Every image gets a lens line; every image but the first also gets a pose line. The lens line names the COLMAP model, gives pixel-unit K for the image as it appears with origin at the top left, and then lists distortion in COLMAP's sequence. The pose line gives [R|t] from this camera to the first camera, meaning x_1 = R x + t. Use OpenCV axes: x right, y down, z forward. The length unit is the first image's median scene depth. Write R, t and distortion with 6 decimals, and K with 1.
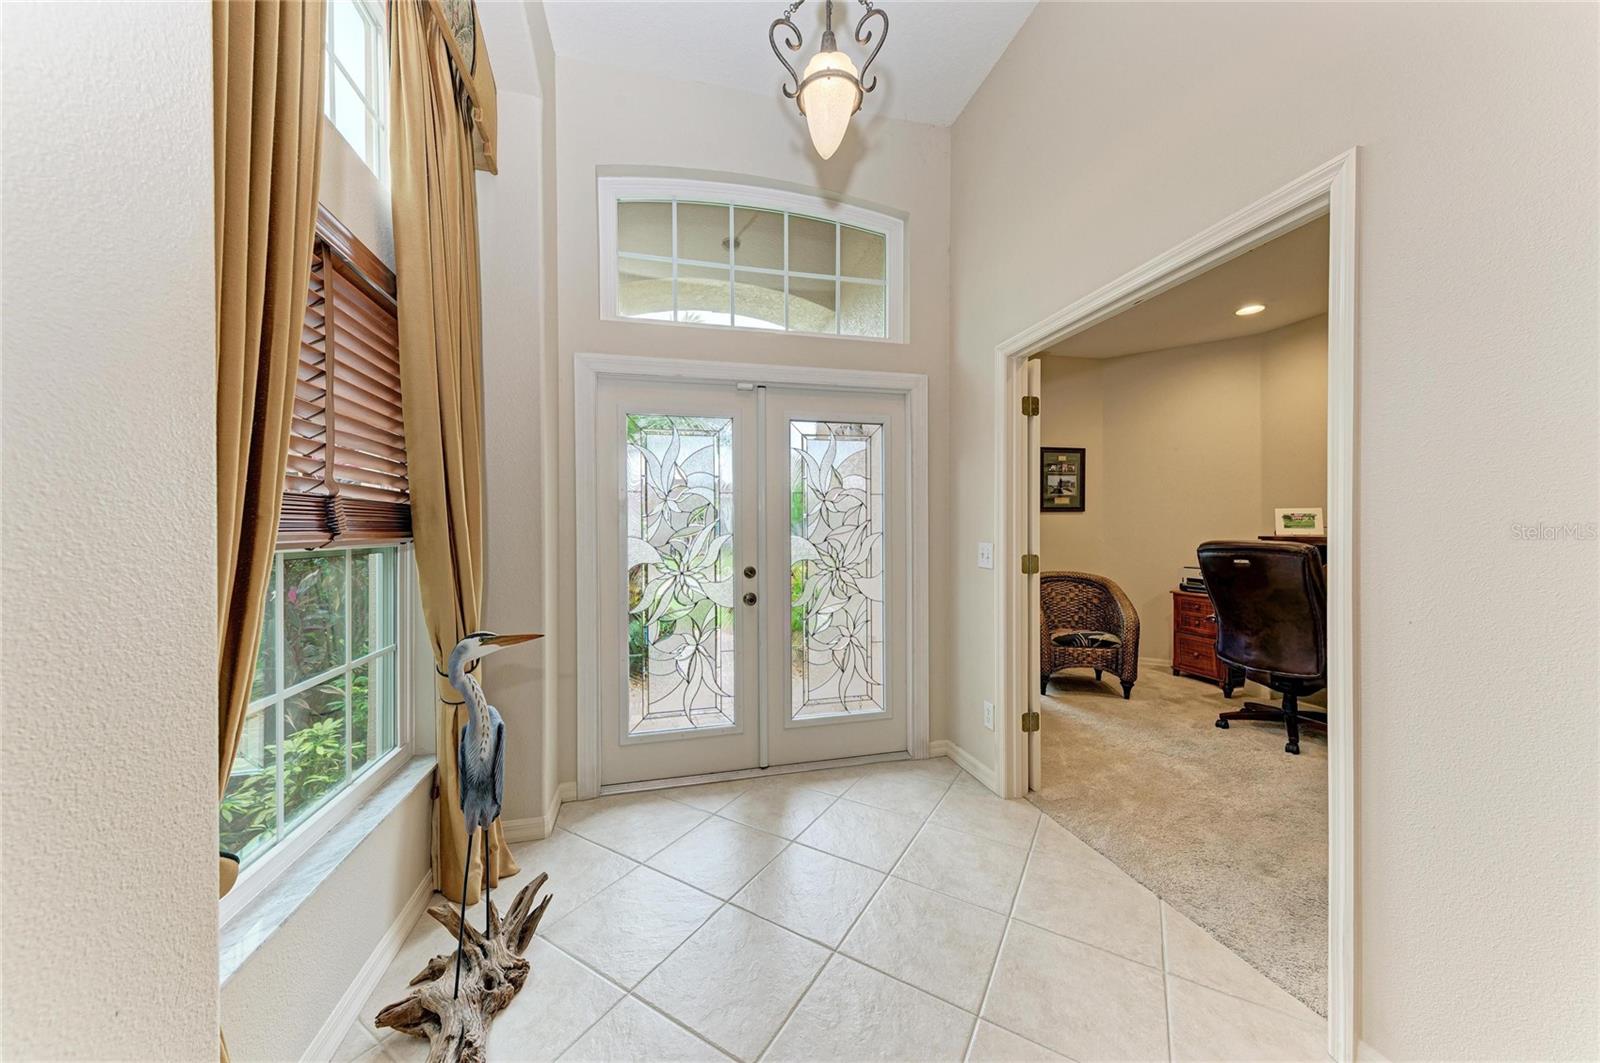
lens RADIAL K [[532.8, 0, 801.3], [0, 532.8, 534.7], [0, 0, 1]] dist [0.015006, -0.000055]
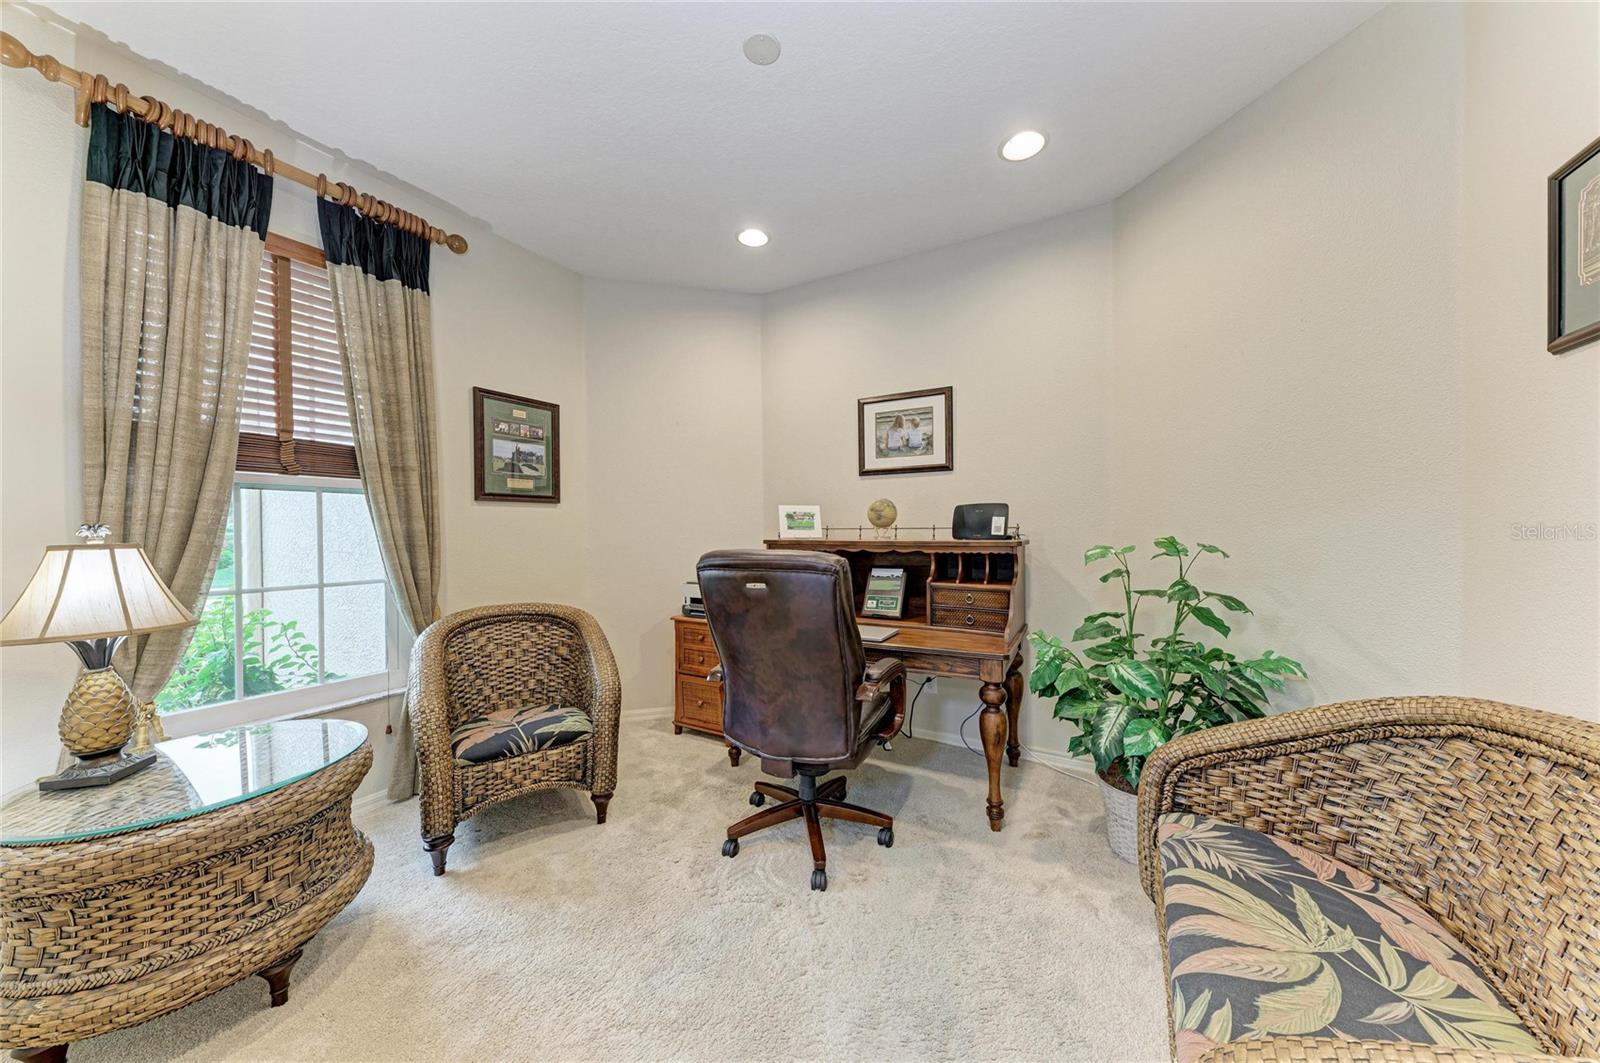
lens RADIAL K [[532.8, 0, 801.3], [0, 532.8, 534.7], [0, 0, 1]] dist [0.015006, -0.000055]
pose [[0.689971, -0.005789, 0.723814, 0.330990], [0.006871, 0.999975, 0.001447, -0.005530], [-0.723805, 0.003975, 0.689993, 0.432778]]
